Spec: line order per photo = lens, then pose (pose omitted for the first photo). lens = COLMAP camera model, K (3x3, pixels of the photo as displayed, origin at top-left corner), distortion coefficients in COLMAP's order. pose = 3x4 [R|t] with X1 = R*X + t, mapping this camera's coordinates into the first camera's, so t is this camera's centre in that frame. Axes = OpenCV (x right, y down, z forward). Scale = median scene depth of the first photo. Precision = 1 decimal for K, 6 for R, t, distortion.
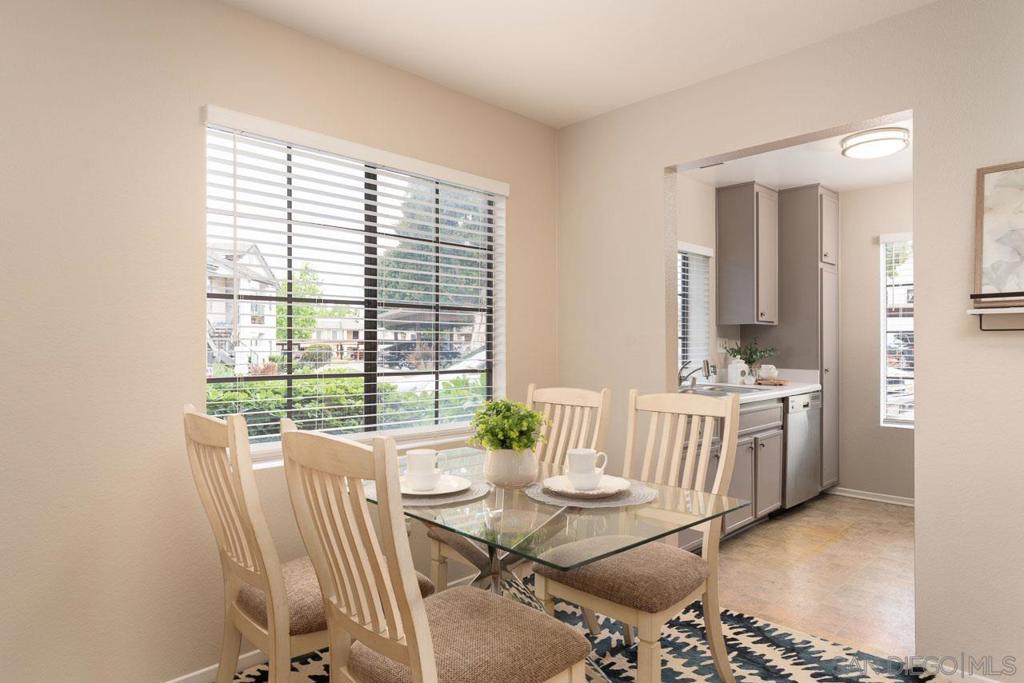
lens RADIAL K [[611.6, 0, 512.0], [0, 611.6, 341.5], [0, 0, 1]] dist [-0.000579, -0.001462]
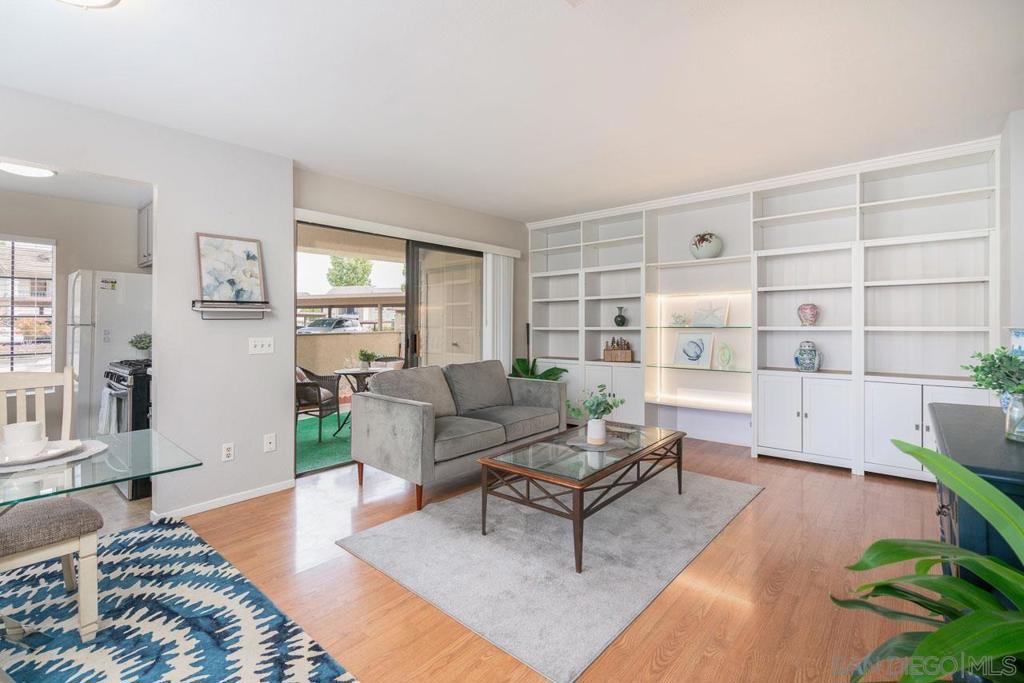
lens RADIAL K [[465.3, 0, 510.2], [0, 465.3, 318.6], [0, 0, 1]] dist [-0.001284, -0.000183]
pose [[-0.074288, 0.005215, 0.997223, -0.383648], [0.002997, 0.999983, -0.005007, -0.004683], [-0.997232, 0.002617, -0.074302, 0.077422]]
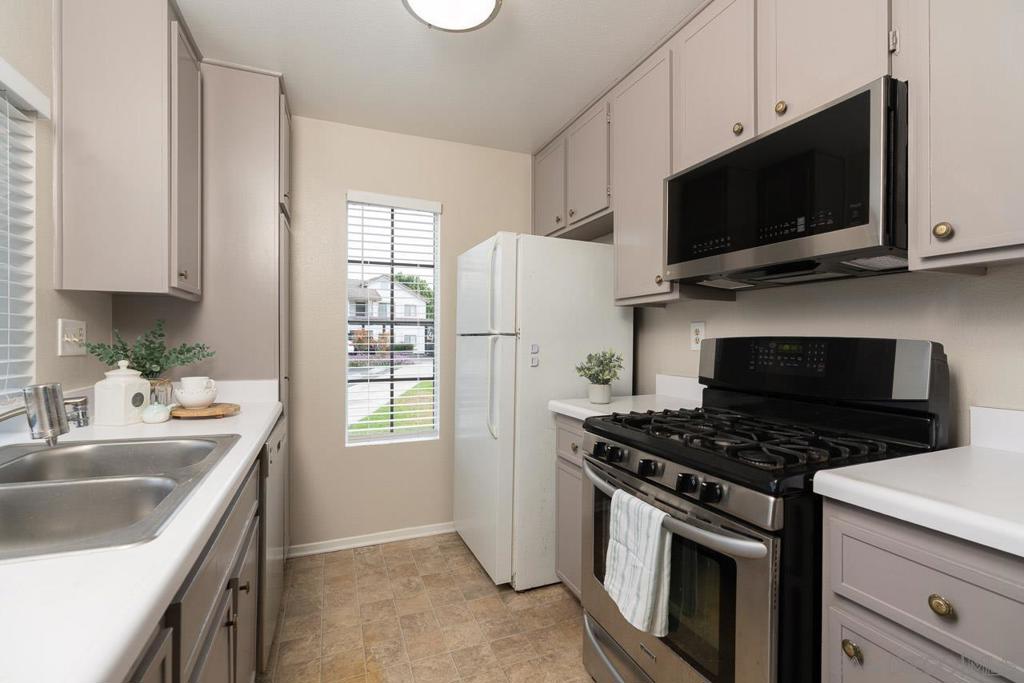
lens RADIAL K [[459.3, 0, 512.0], [0, 459.3, 341.5], [0, 0, 1]] dist [-0.002316, 0.000536]
pose [[0.380476, -0.003632, 0.924784, 0.194868], [-0.005933, 0.999962, 0.006368, 0.005947], [-0.924772, -0.007909, 0.380440, 0.710609]]
